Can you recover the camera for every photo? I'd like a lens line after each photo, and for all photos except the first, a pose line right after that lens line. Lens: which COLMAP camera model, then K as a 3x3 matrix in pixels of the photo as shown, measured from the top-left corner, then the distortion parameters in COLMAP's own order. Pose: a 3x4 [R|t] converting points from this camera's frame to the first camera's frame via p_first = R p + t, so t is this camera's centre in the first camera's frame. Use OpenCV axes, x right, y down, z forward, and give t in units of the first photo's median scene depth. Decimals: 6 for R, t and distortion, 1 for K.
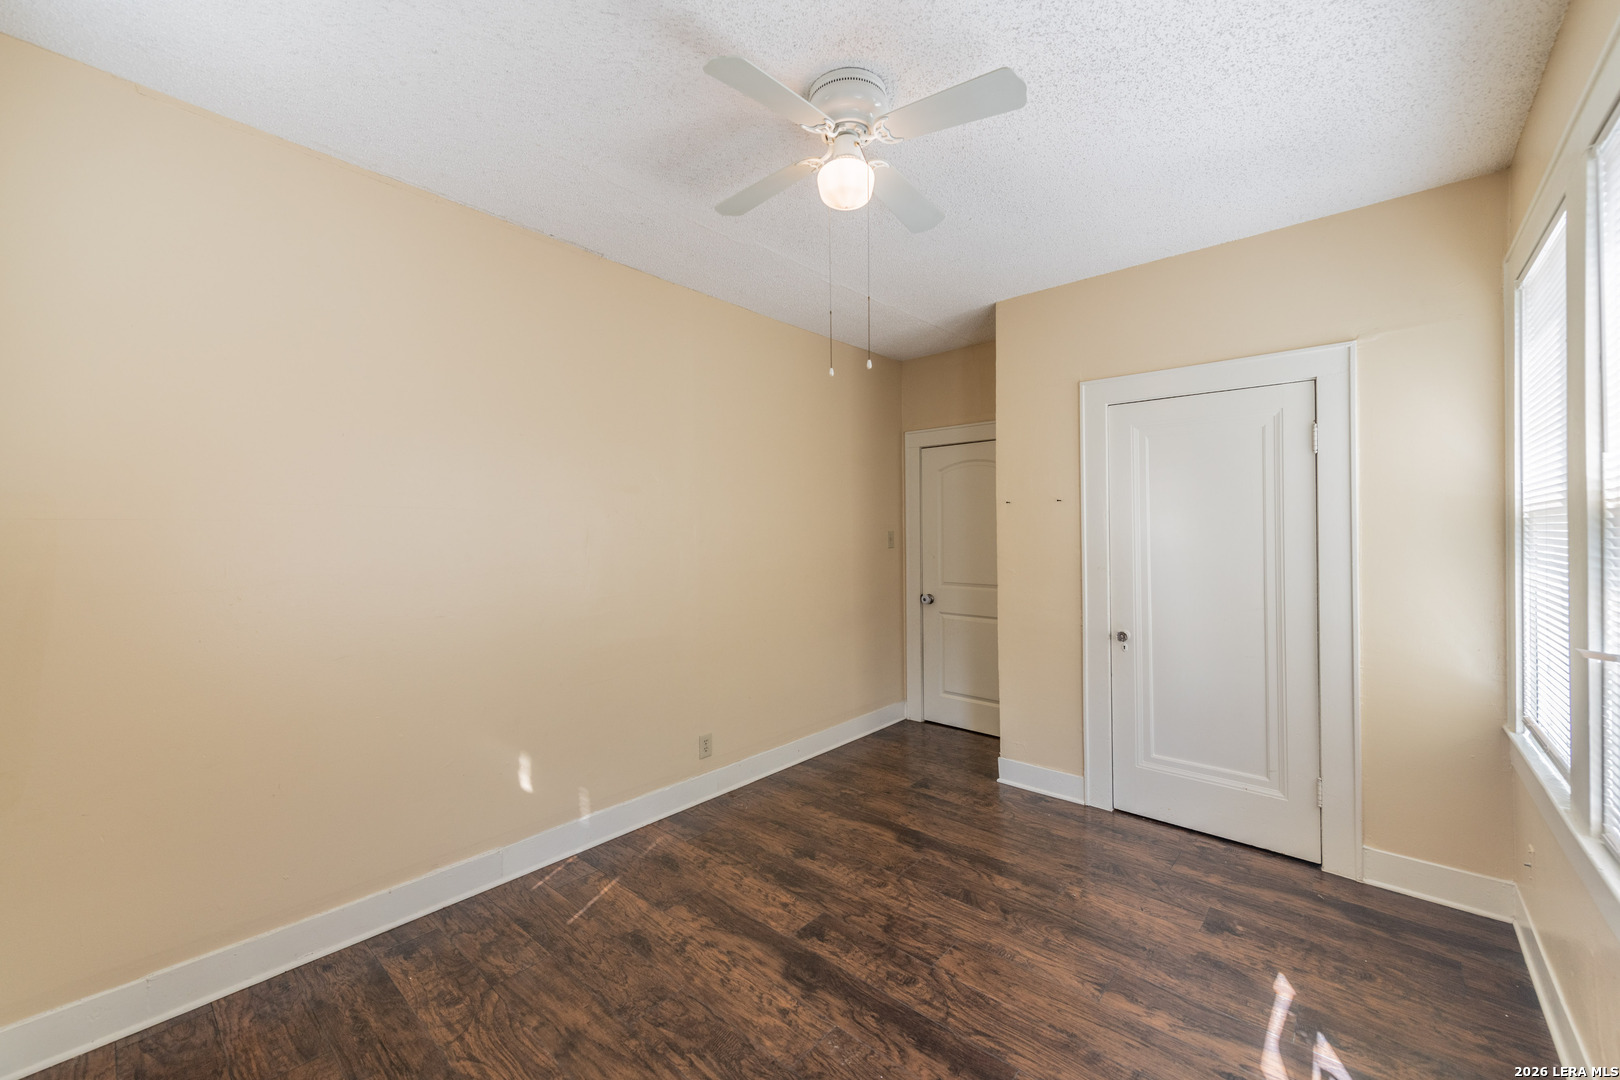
lens RADIAL K [[646.4, 0, 843.5], [0, 646.4, 541.5], [0, 0, 1]] dist [0.006916, -0.004210]
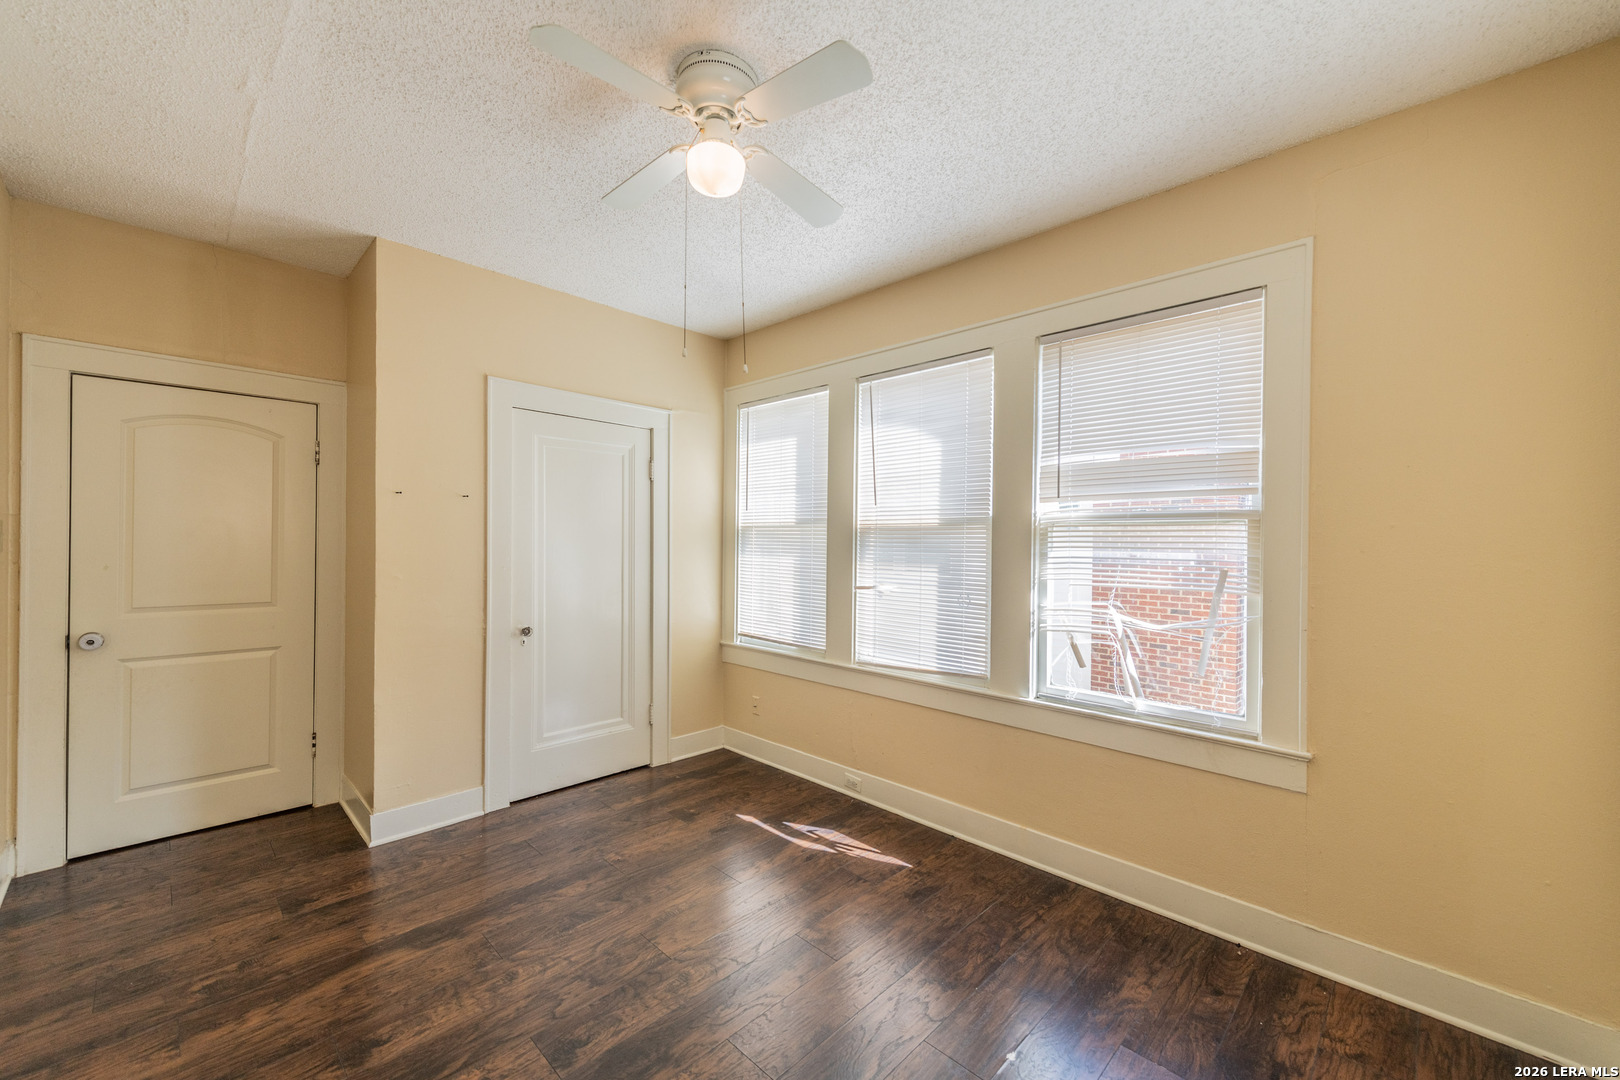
lens RADIAL K [[624.0, 0, 810.0], [0, 624.0, 540.0], [0, 0, 1]] dist [0.001553, -0.000784]
pose [[0.065748, 0.003614, 0.997830, -0.635836], [0.001698, 0.999992, -0.003734, 0.004038], [-0.997835, 0.001940, 0.065741, 0.552570]]
